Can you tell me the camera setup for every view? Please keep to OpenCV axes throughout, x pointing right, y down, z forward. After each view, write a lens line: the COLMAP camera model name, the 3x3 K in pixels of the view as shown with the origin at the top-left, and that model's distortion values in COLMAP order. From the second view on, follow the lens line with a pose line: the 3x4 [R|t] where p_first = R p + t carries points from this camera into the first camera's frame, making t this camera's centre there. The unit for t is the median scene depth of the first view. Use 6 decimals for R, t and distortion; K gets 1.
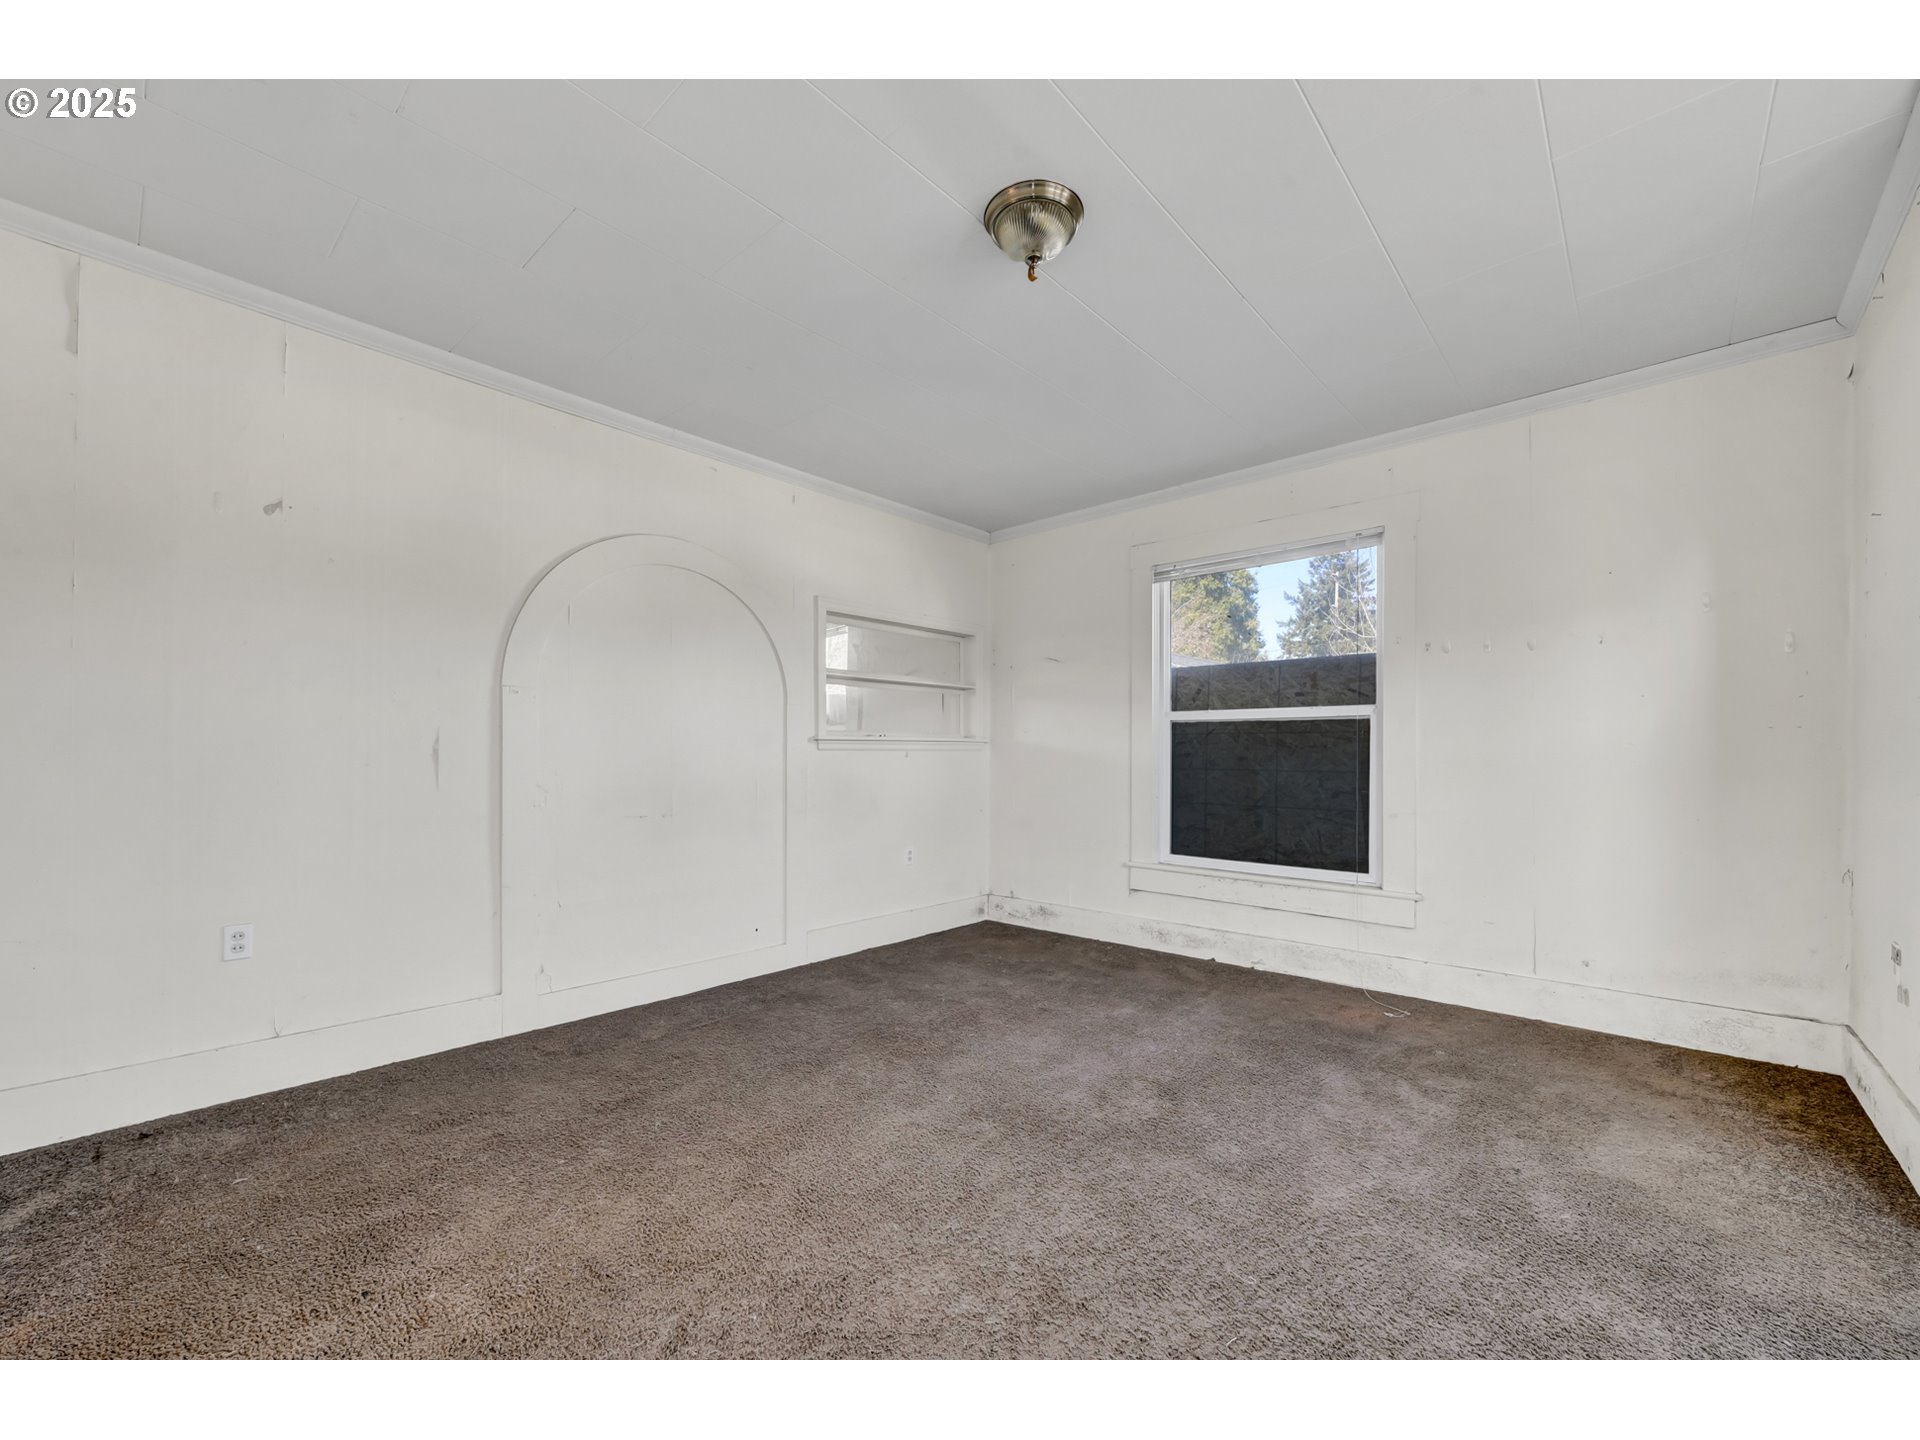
lens RADIAL K [[768.6, 0, 966.6], [0, 768.6, 754.6], [0, 0, 1]] dist [-0.000820, -0.000127]
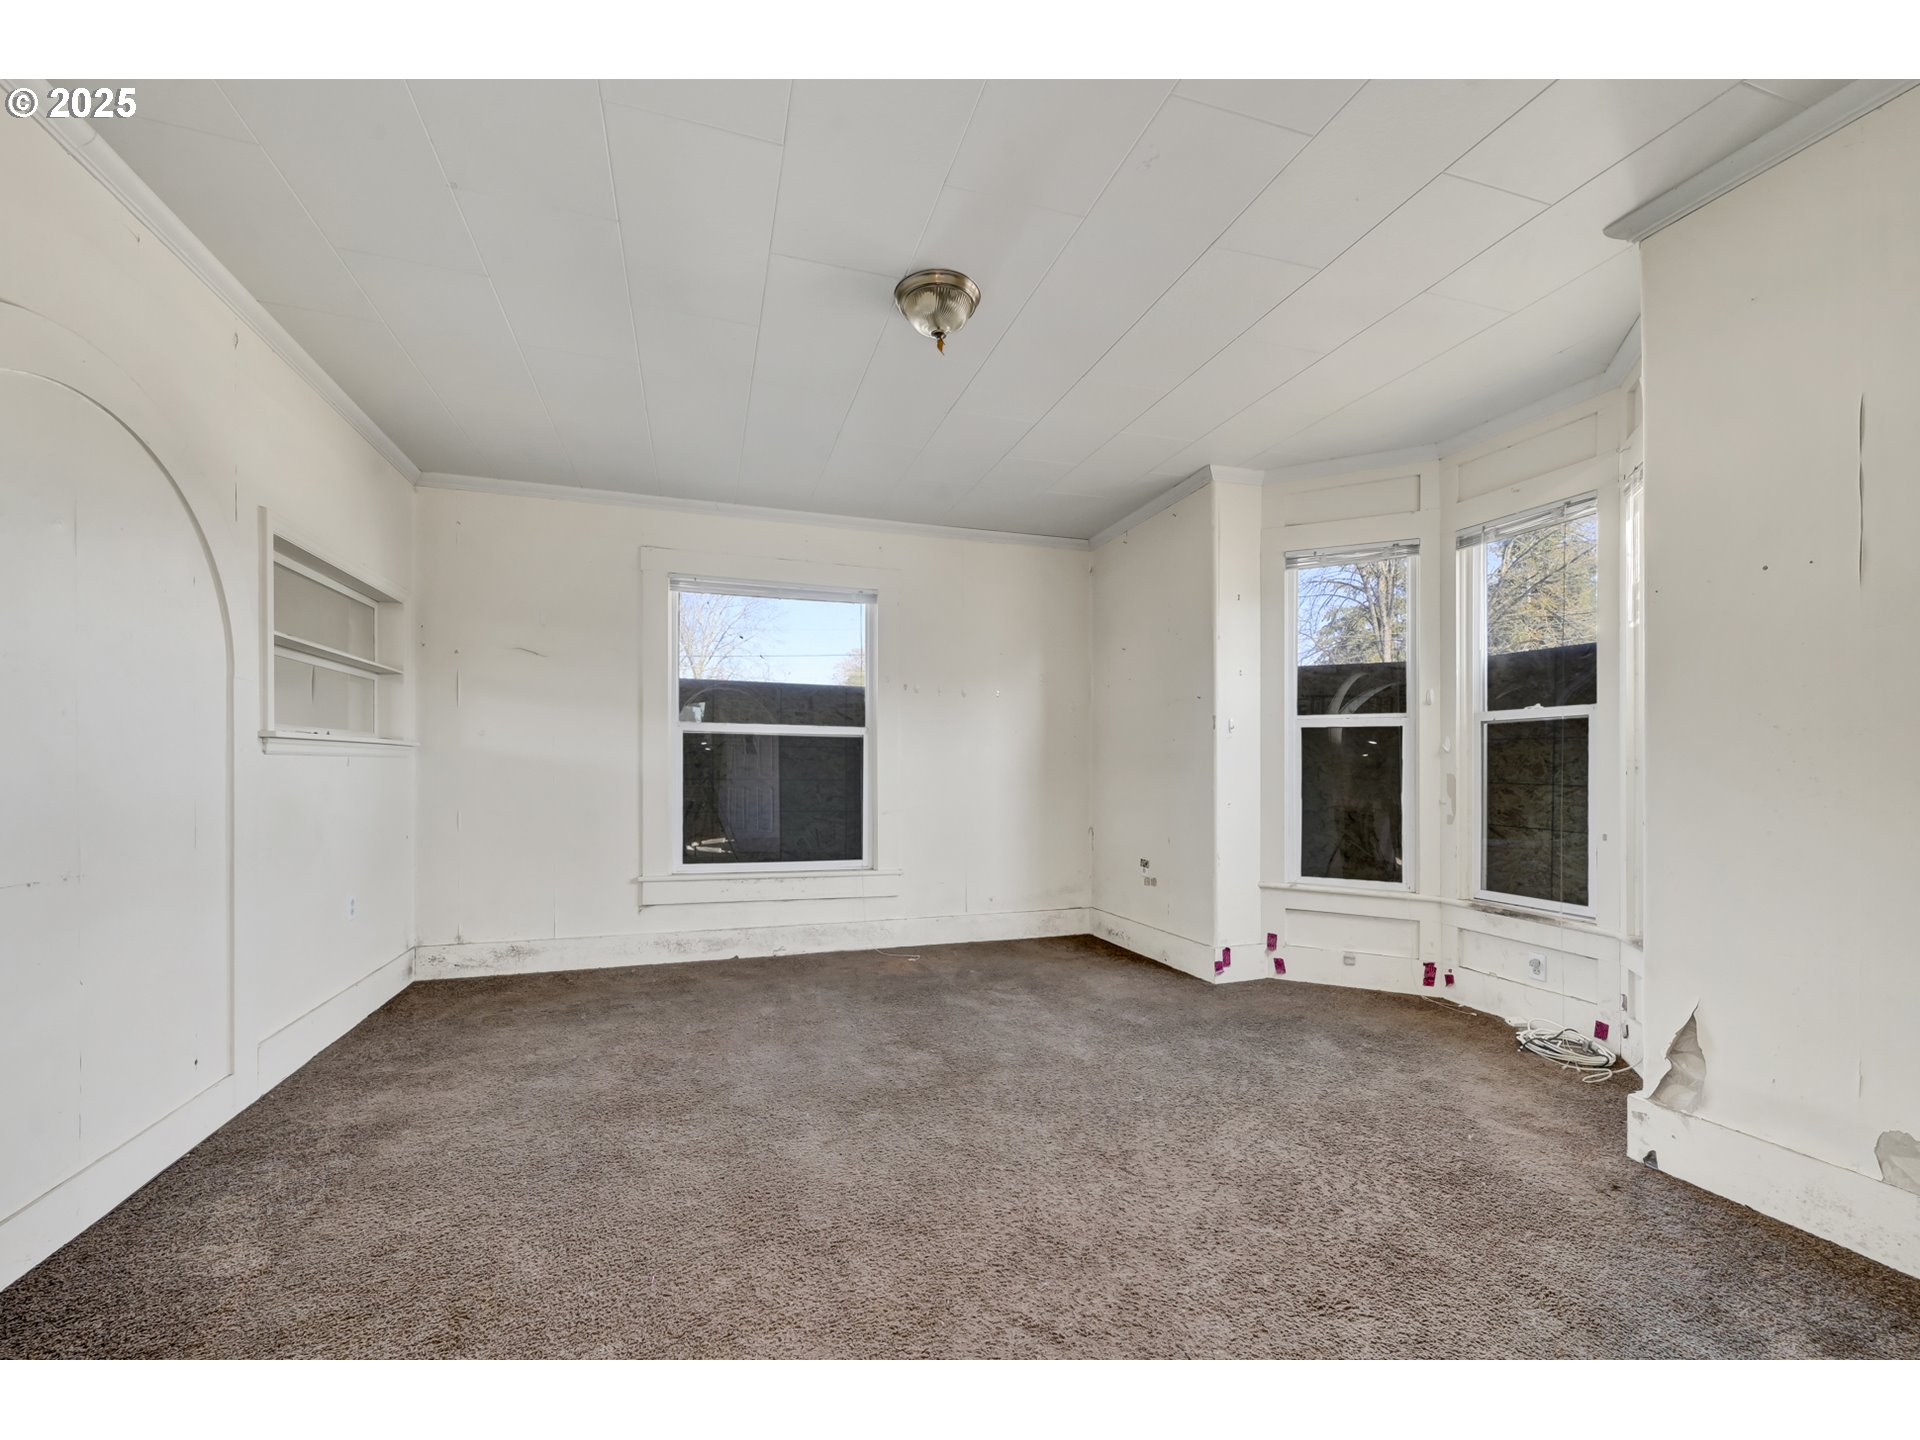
lens RADIAL K [[768.6, 0, 957.3], [0, 768.6, 770.1], [0, 0, 1]] dist [-0.000820, -0.000127]
pose [[0.509165, 0.000555, 0.860669, -0.494996], [-0.006258, 0.999976, 0.003057, 0.001947], [-0.860646, -0.006943, 0.509156, 0.217608]]
